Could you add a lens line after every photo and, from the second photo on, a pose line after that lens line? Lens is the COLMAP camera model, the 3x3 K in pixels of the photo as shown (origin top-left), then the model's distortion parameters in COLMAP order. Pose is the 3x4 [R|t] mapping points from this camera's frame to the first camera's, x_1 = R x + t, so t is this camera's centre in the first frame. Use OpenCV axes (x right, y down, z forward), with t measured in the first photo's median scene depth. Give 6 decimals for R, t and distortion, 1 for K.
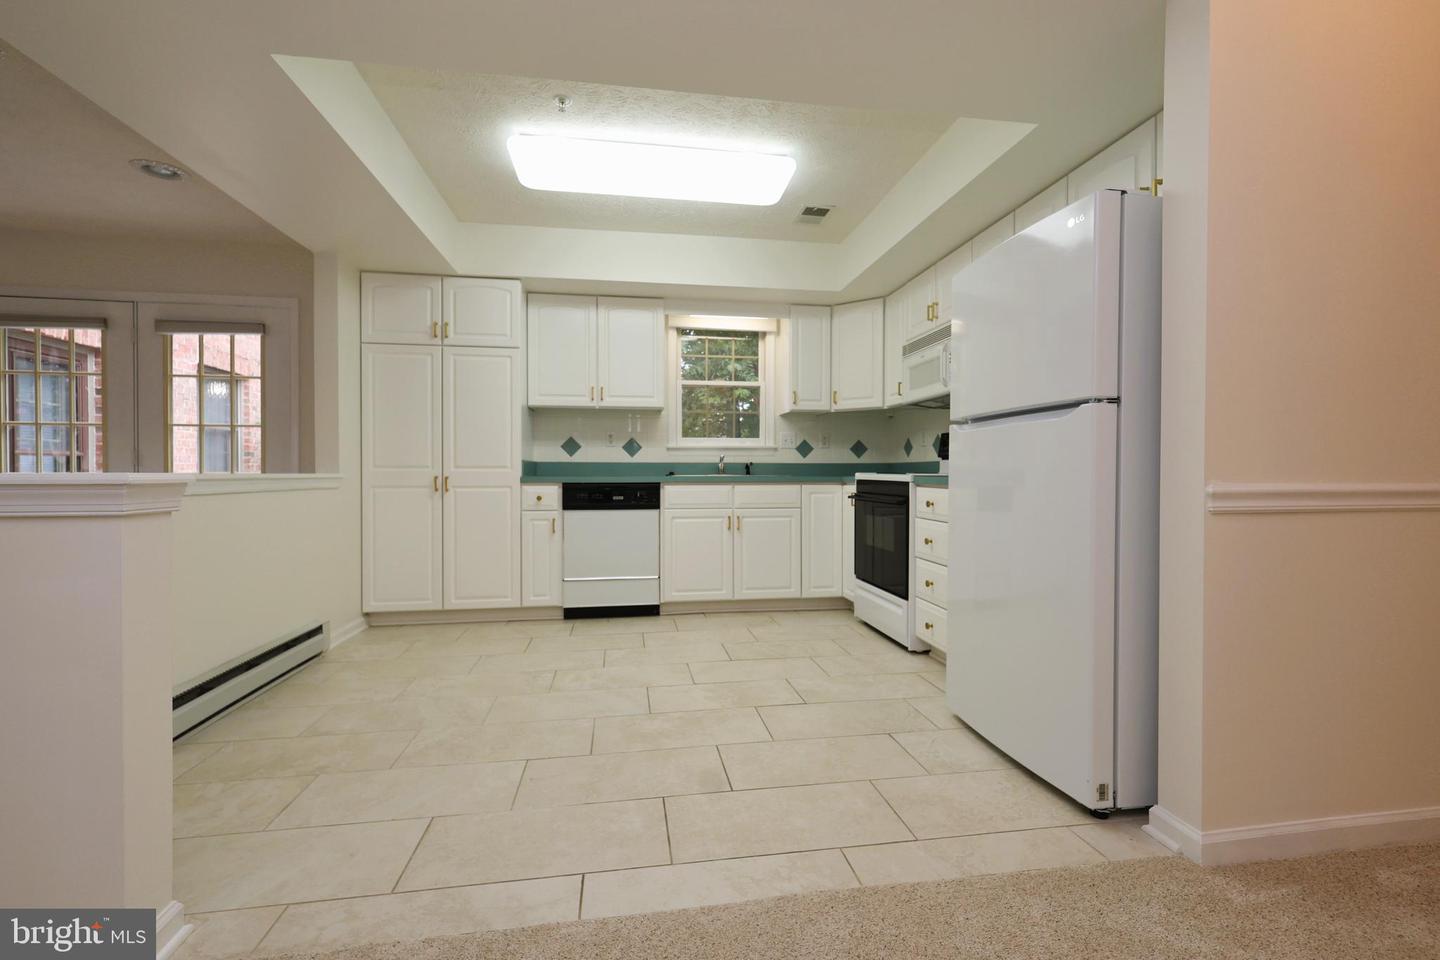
lens RADIAL K [[681.0, 0, 716.5], [0, 681.0, 479.4], [0, 0, 1]] dist [0.013014, 0.000025]
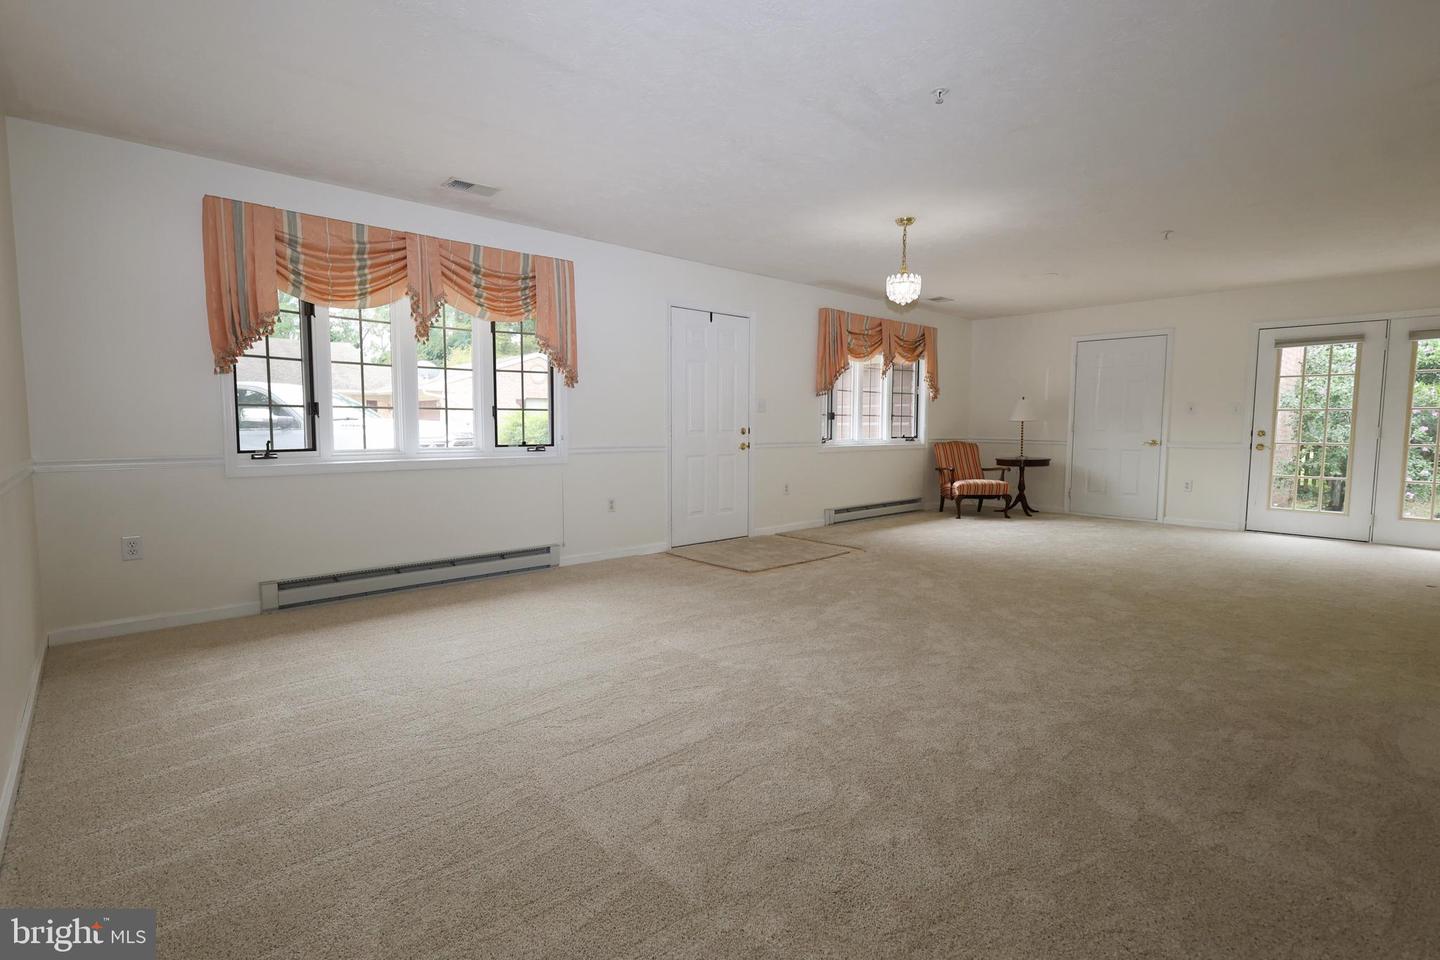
lens RADIAL K [[681.0, 0, 716.5], [0, 681.0, 479.4], [0, 0, 1]] dist [0.013014, 0.000025]
pose [[0.570181, 0.074231, -0.818159, -0.420187], [-0.018308, 0.996810, 0.077681, -0.020824], [0.821315, -0.029313, 0.569721, -0.816652]]
